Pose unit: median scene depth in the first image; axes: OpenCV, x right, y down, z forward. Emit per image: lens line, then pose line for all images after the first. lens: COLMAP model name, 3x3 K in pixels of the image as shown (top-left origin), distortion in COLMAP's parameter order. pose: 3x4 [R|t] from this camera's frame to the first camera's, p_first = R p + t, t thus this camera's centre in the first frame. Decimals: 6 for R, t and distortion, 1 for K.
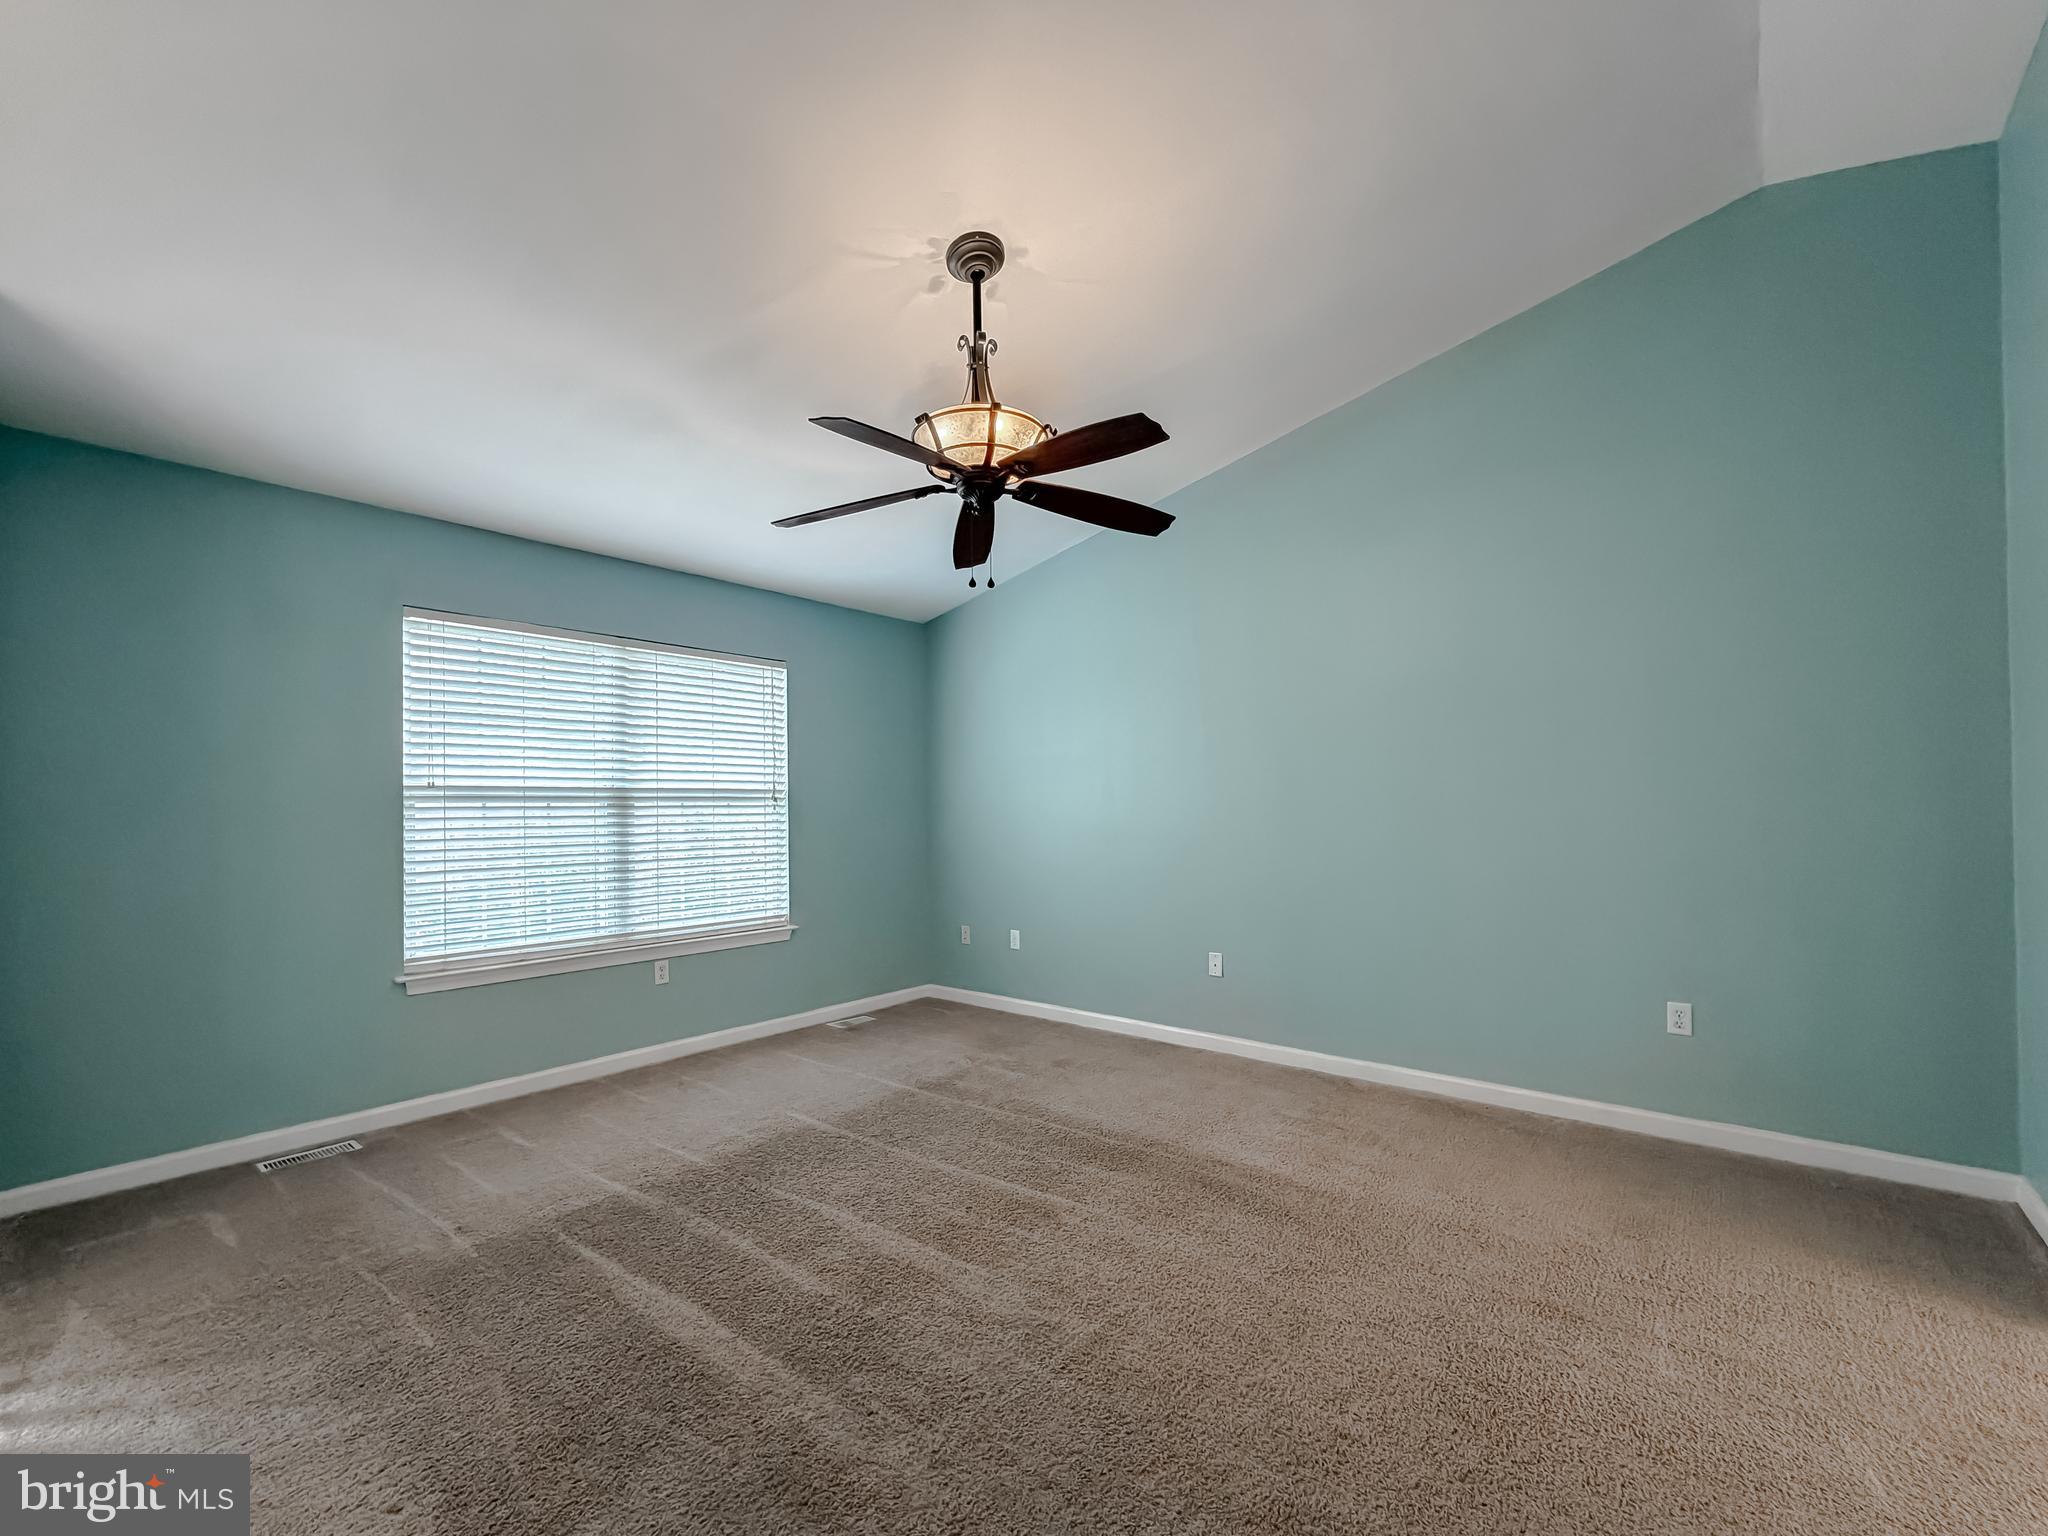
lens RADIAL K [[853.1, 0, 1025.0], [0, 853.1, 803.4], [0, 0, 1]] dist [0.002226, -0.000441]
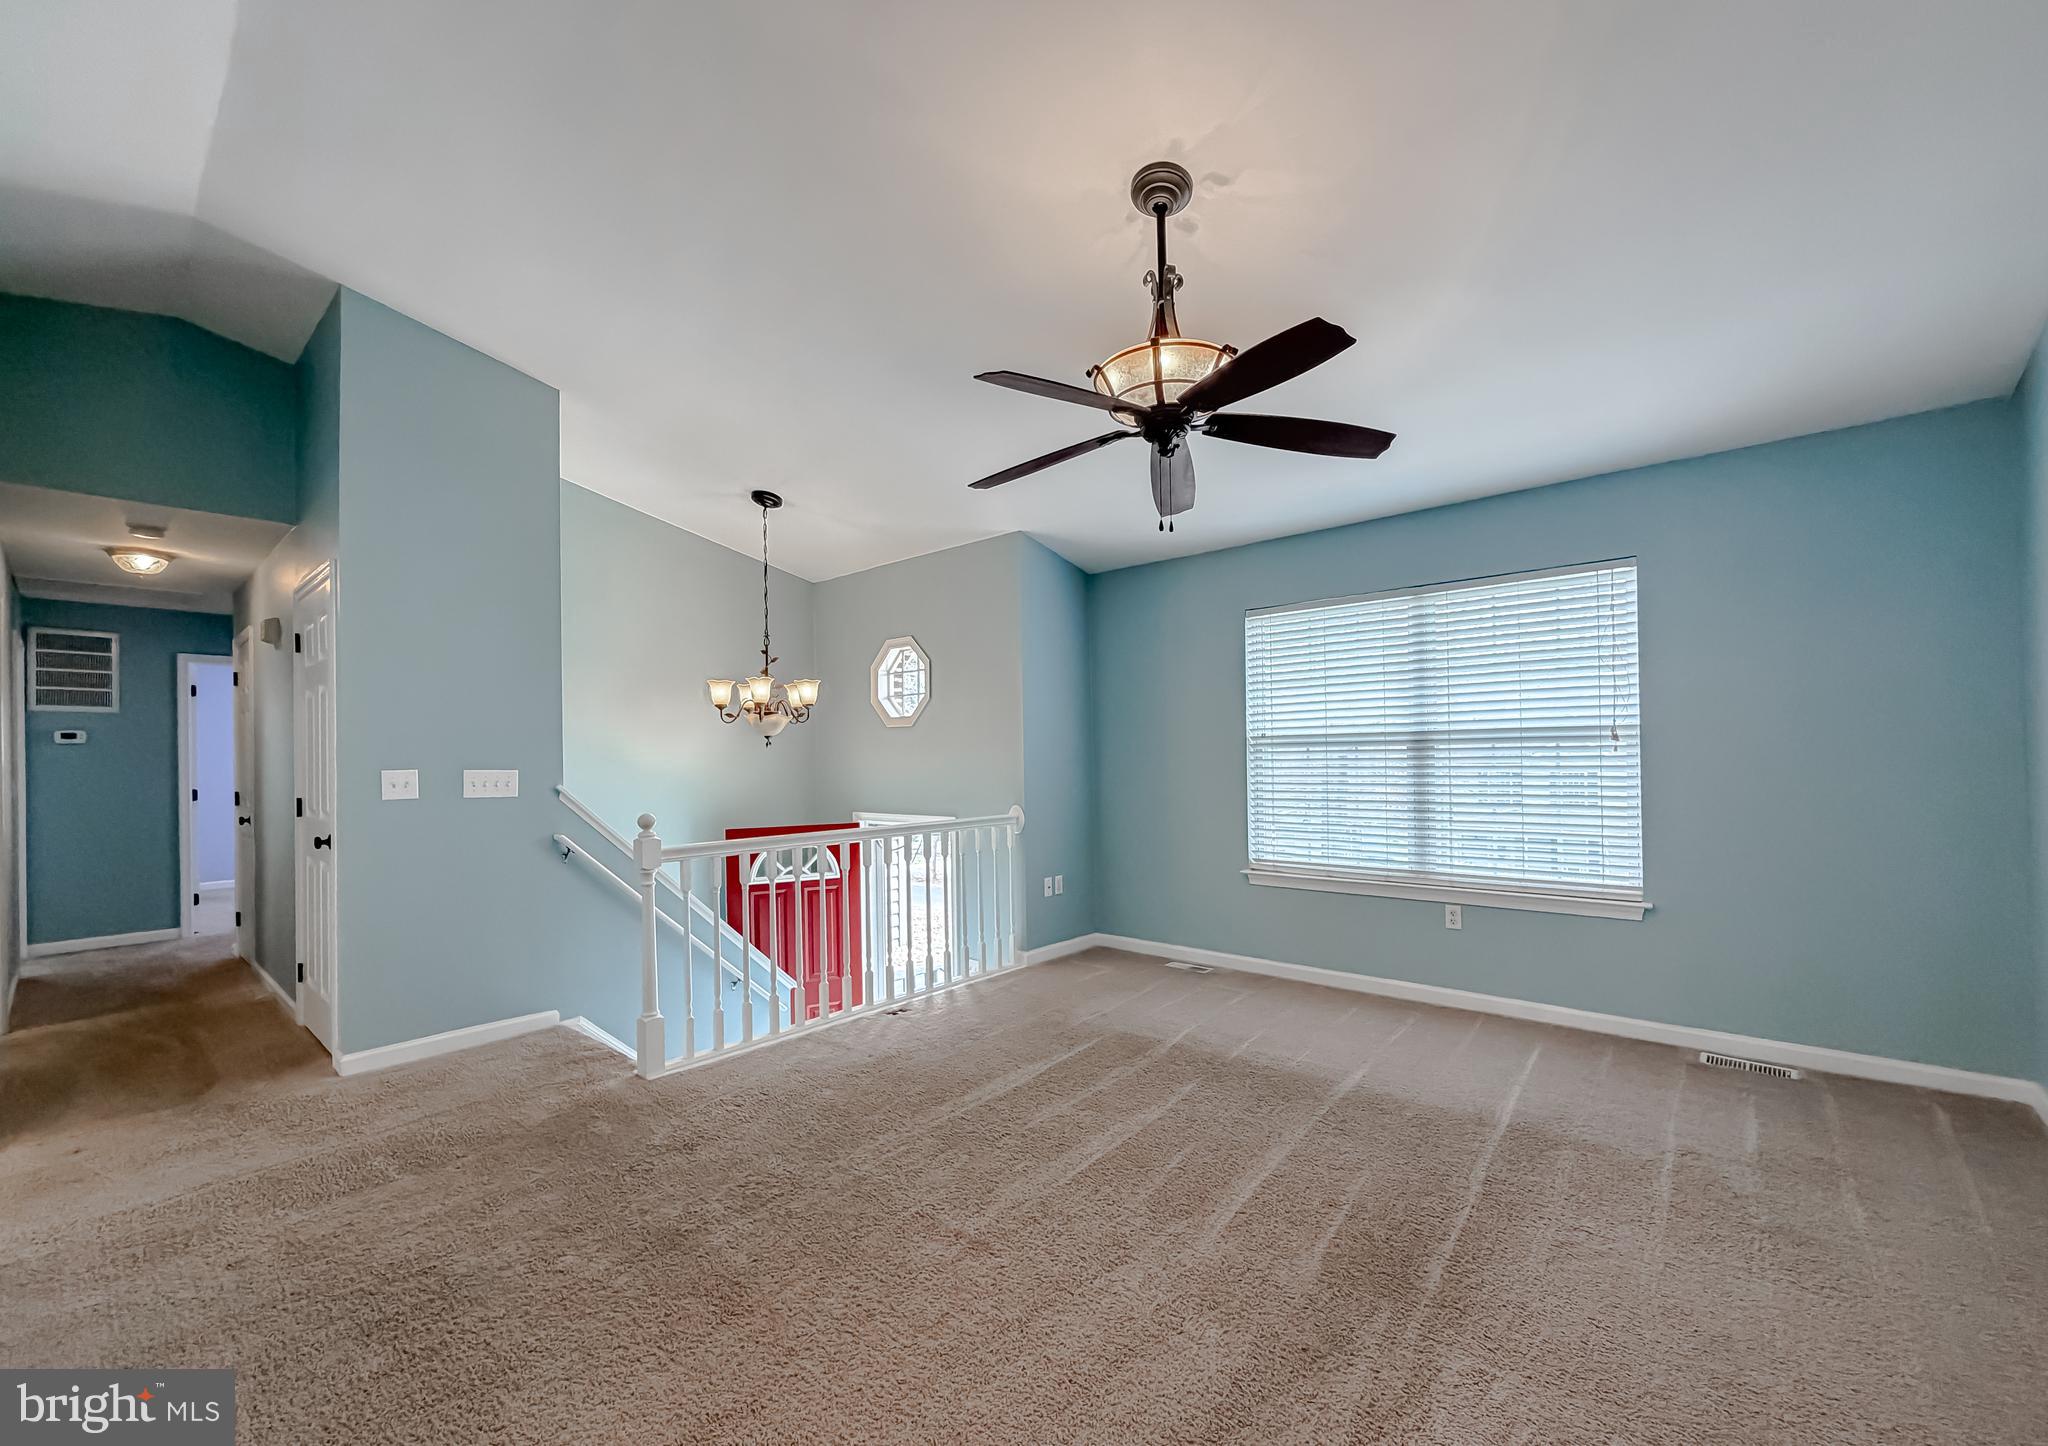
lens RADIAL K [[833.4, 0, 1004.0], [0, 833.4, 754.1], [0, 0, 1]] dist [-0.003284, -0.000275]
pose [[-0.039861, 0.005214, -0.999192, 0.679805], [0.021955, 0.999750, 0.004341, -0.007033], [0.998964, -0.021765, -0.039966, 0.644811]]
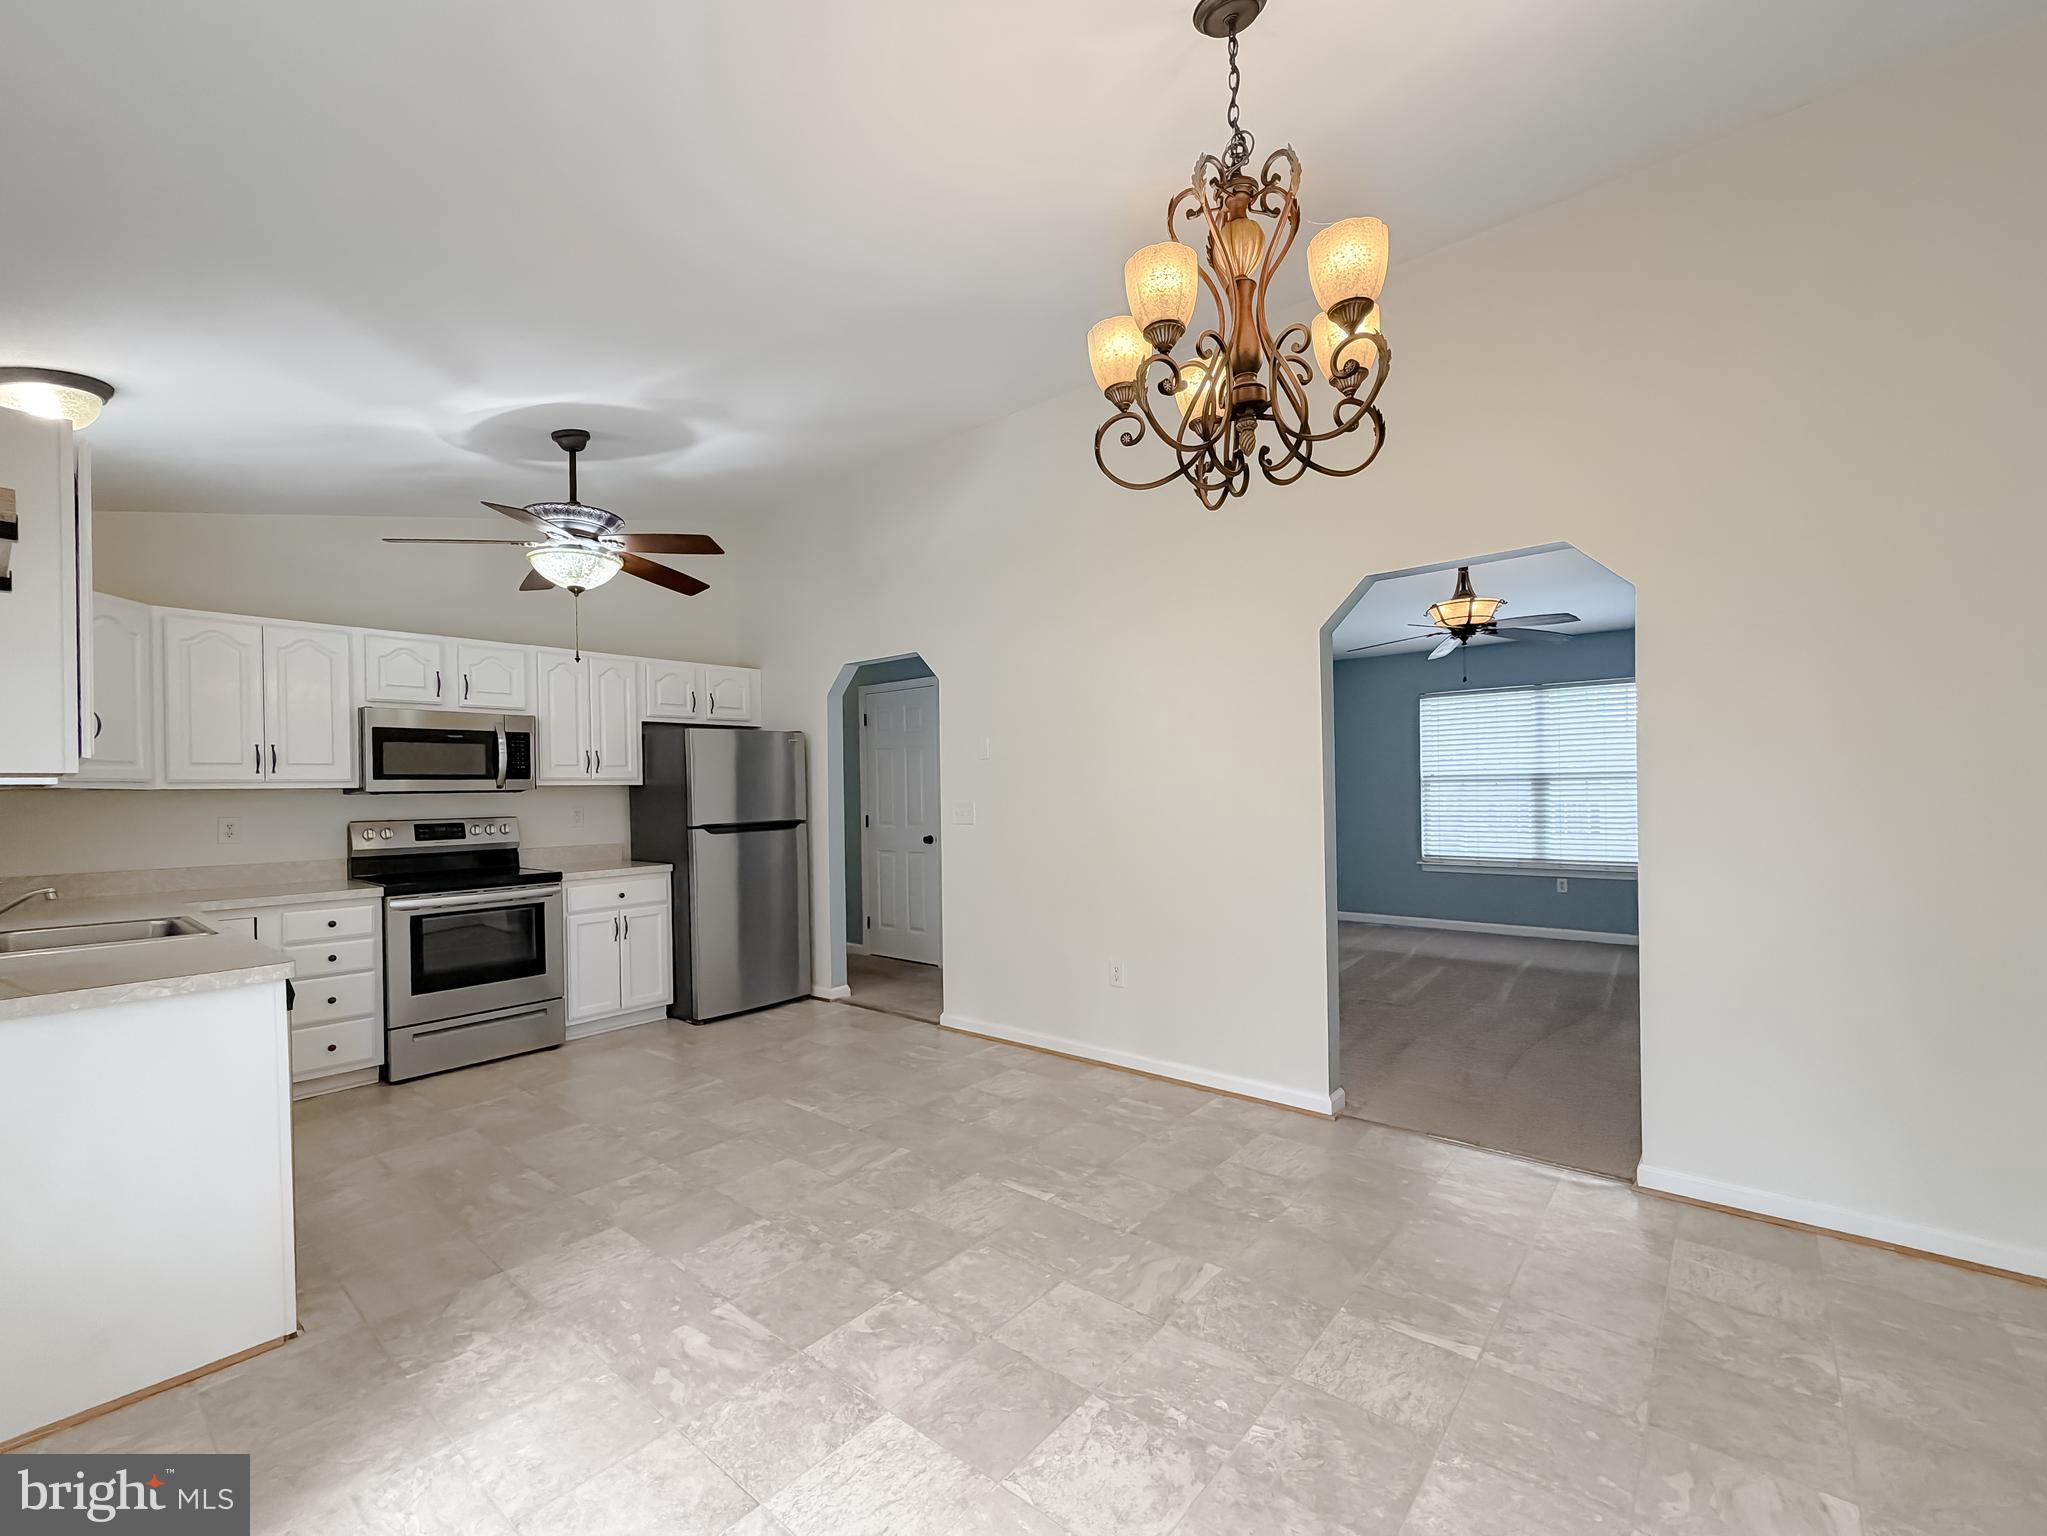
lens RADIAL K [[852.6, 0, 999.7], [0, 852.6, 794.0], [0, 0, 1]] dist [0.002226, -0.000441]
pose [[-0.031600, 0.017300, -0.999351, 1.524978], [0.025374, 0.999542, 0.016501, -0.039410], [0.999178, -0.024836, -0.032025, -0.026066]]
